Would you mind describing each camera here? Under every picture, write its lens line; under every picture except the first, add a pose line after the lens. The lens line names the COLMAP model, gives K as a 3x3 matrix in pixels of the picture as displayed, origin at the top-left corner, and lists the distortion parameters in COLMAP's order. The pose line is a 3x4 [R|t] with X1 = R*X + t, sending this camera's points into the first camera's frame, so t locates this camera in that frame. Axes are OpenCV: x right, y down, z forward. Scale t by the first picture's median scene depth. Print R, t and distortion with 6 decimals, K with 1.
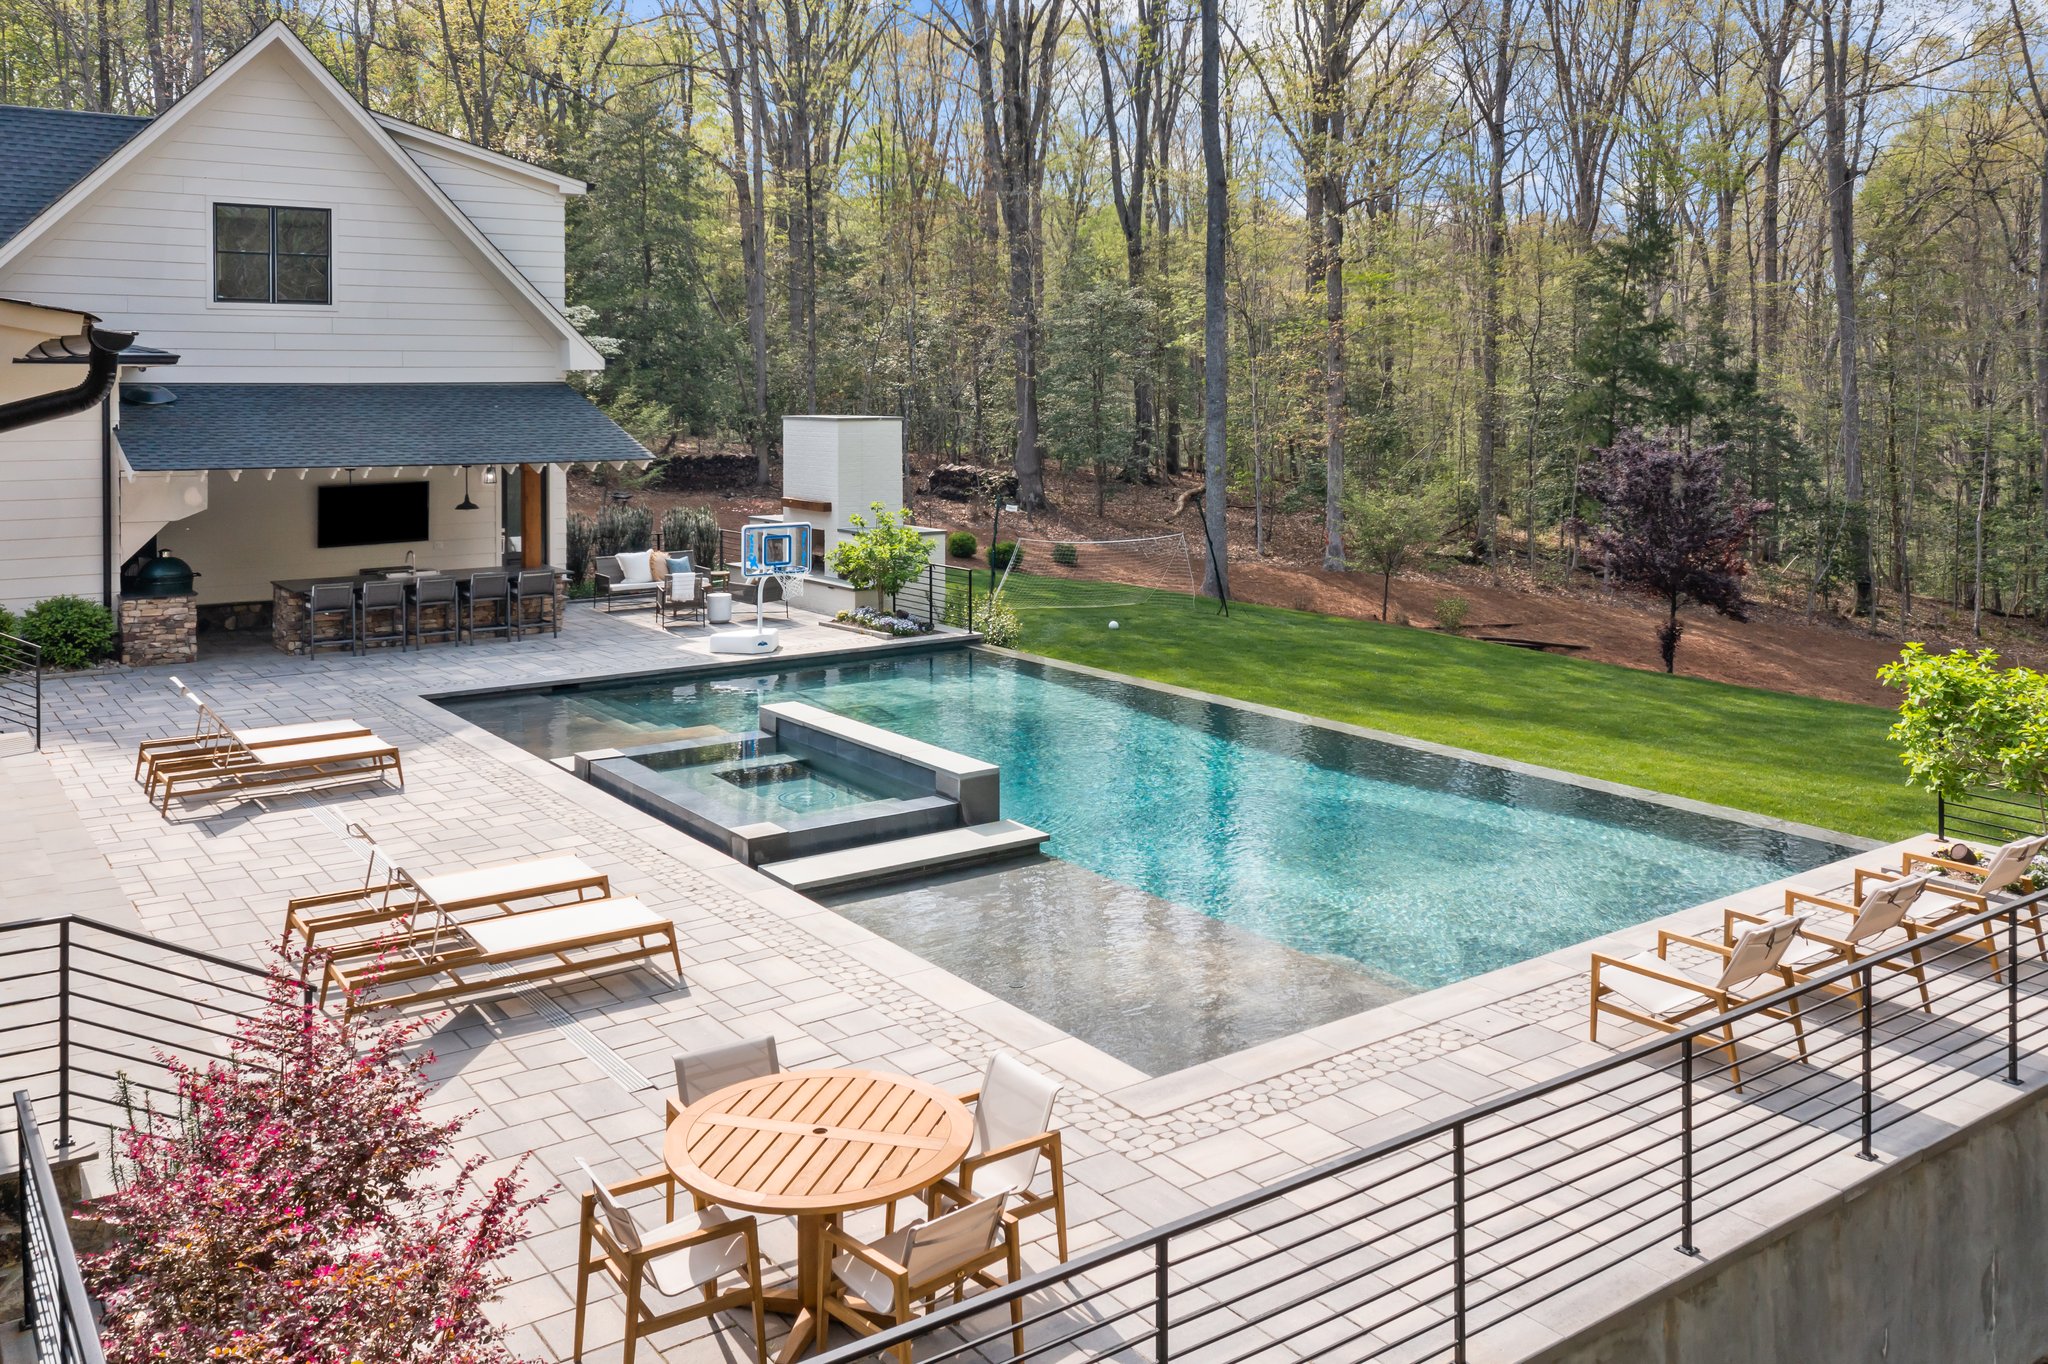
lens RADIAL K [[1630.5, 0, 998.7], [0, 1630.5, 432.9], [0, 0, 1]] dist [-0.008884, 0.014372]
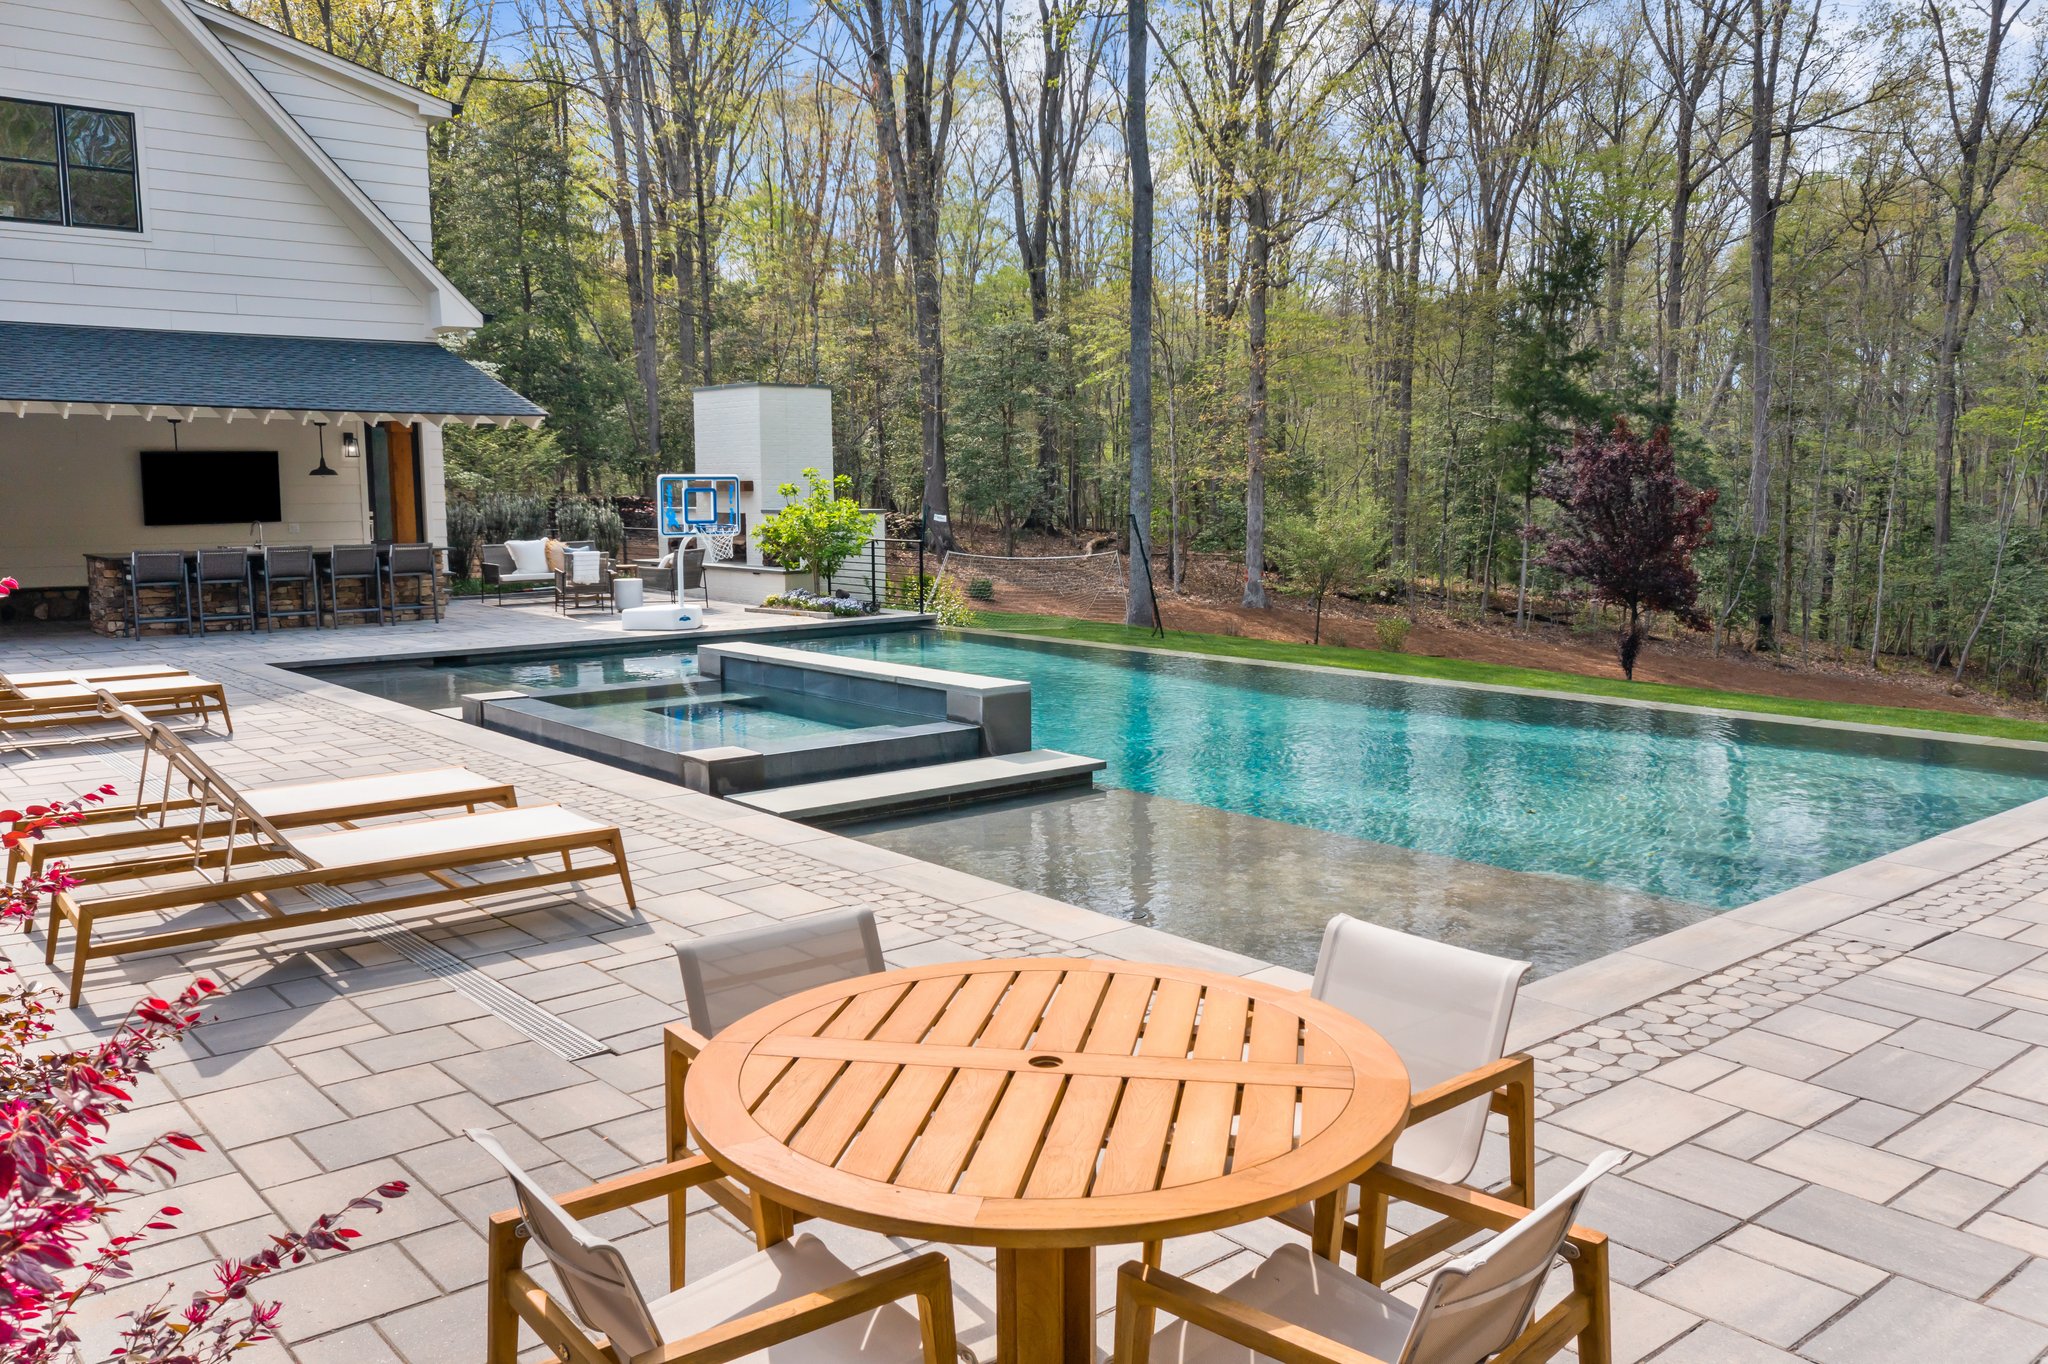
lens RADIAL K [[1630.5, 0, 1029.1], [0, 1630.5, 698.3], [0, 0, 1]] dist [-0.008884, 0.014372]
pose [[0.996697, -0.011706, 0.080363, -0.029713], [0.001536, 0.992097, 0.125463, 0.056027], [-0.081197, -0.124925, 0.988838, 0.117401]]
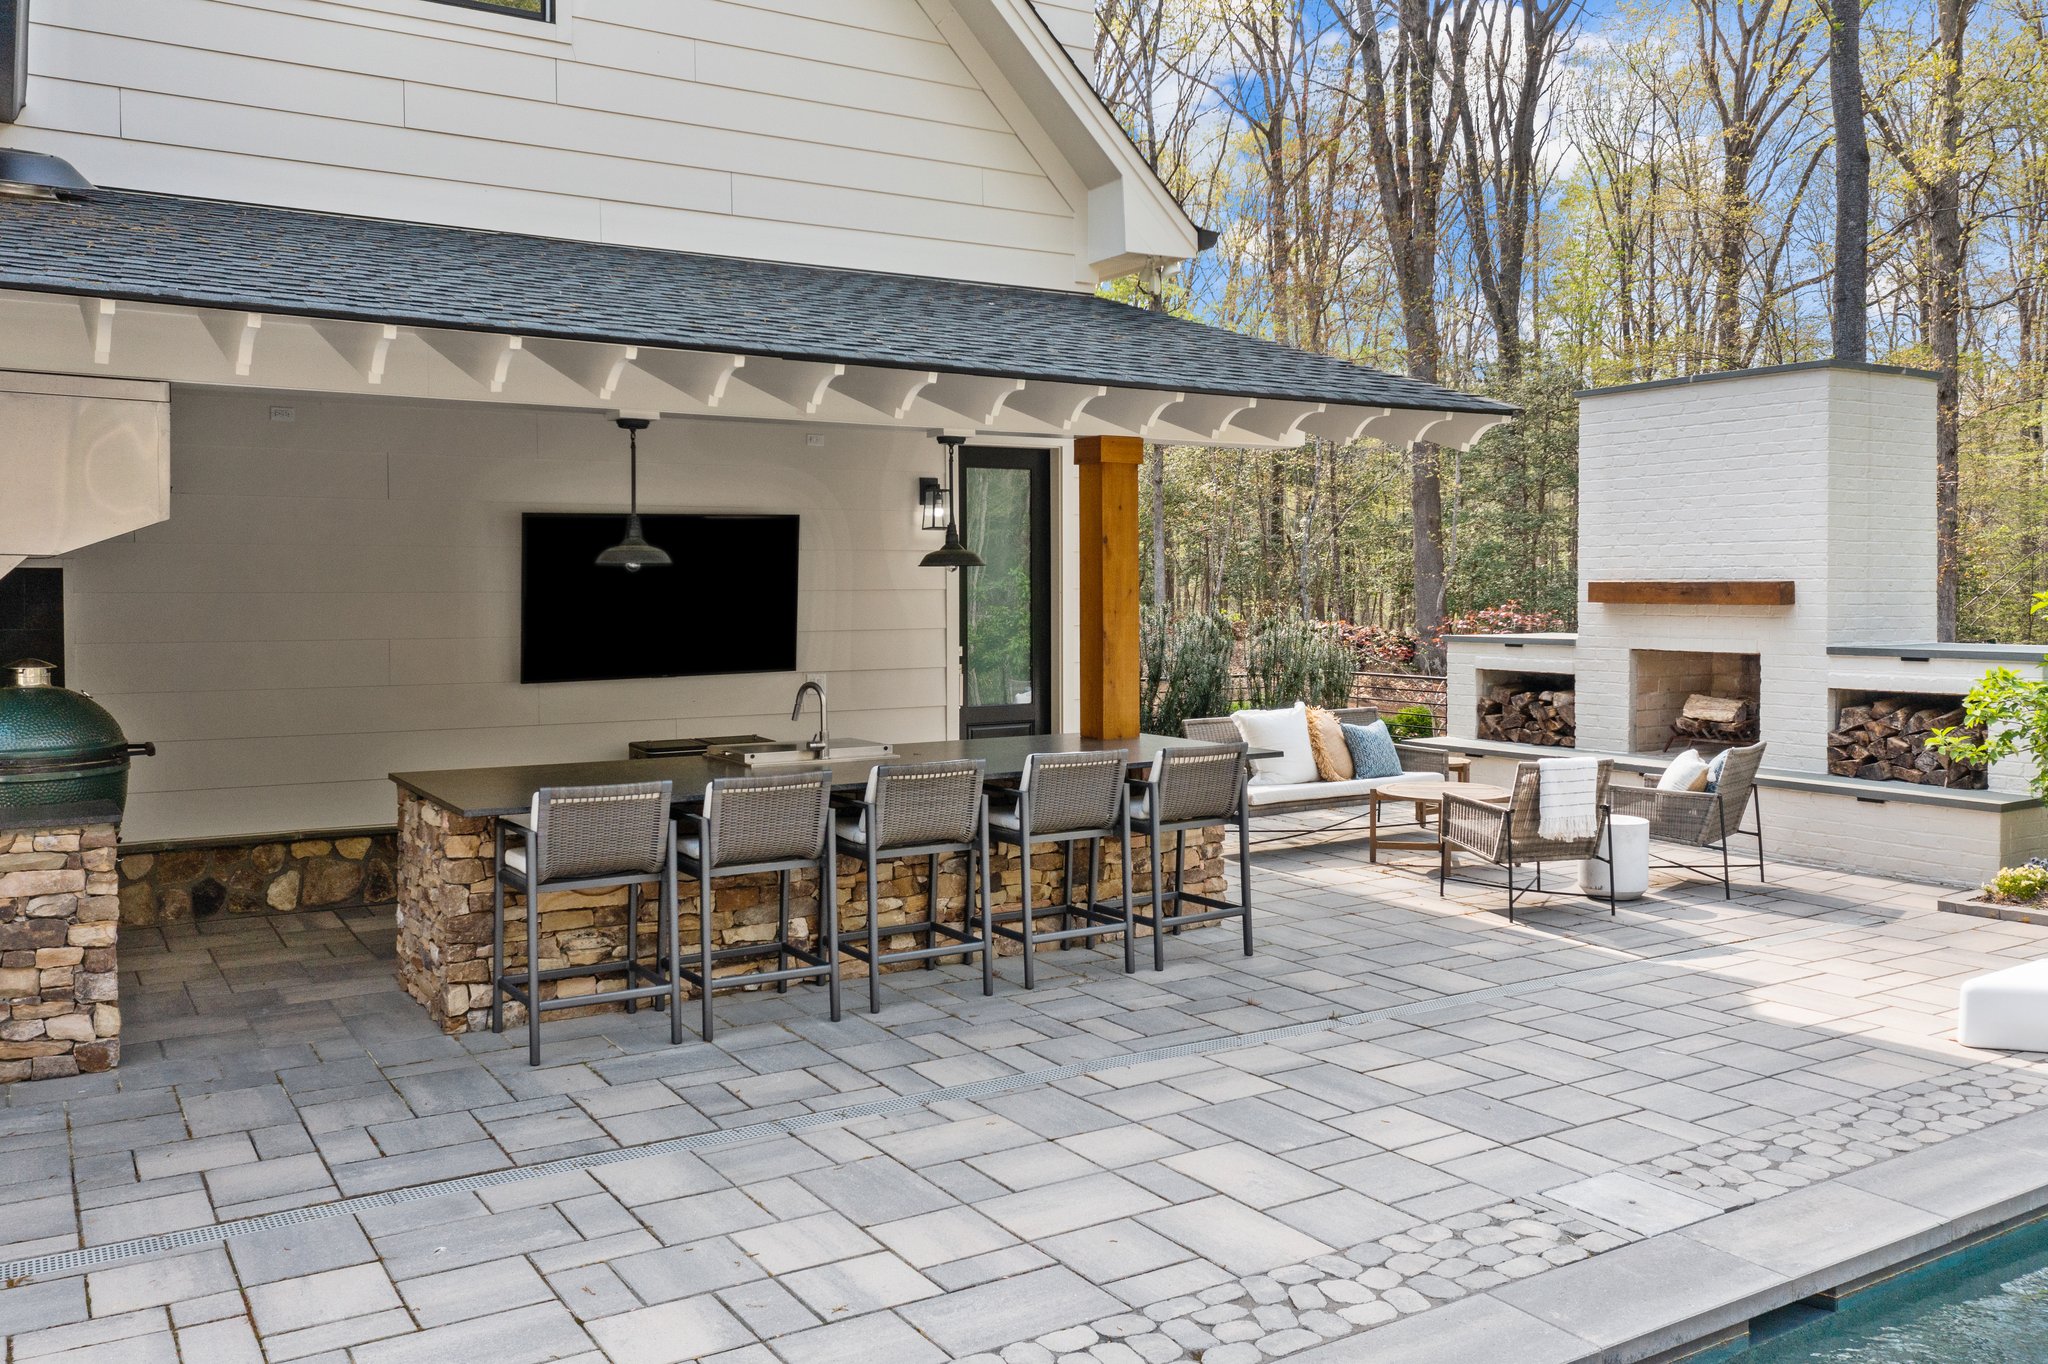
lens RADIAL K [[1630.5, 0, 1021.9], [0, 1630.5, 674.0], [0, 0, 1]] dist [-0.008884, 0.014372]
pose [[0.997699, 0.002800, -0.067740, -0.290183], [-0.000908, 0.999609, 0.027941, 0.060193], [0.067792, -0.027815, 0.997312, 0.662991]]
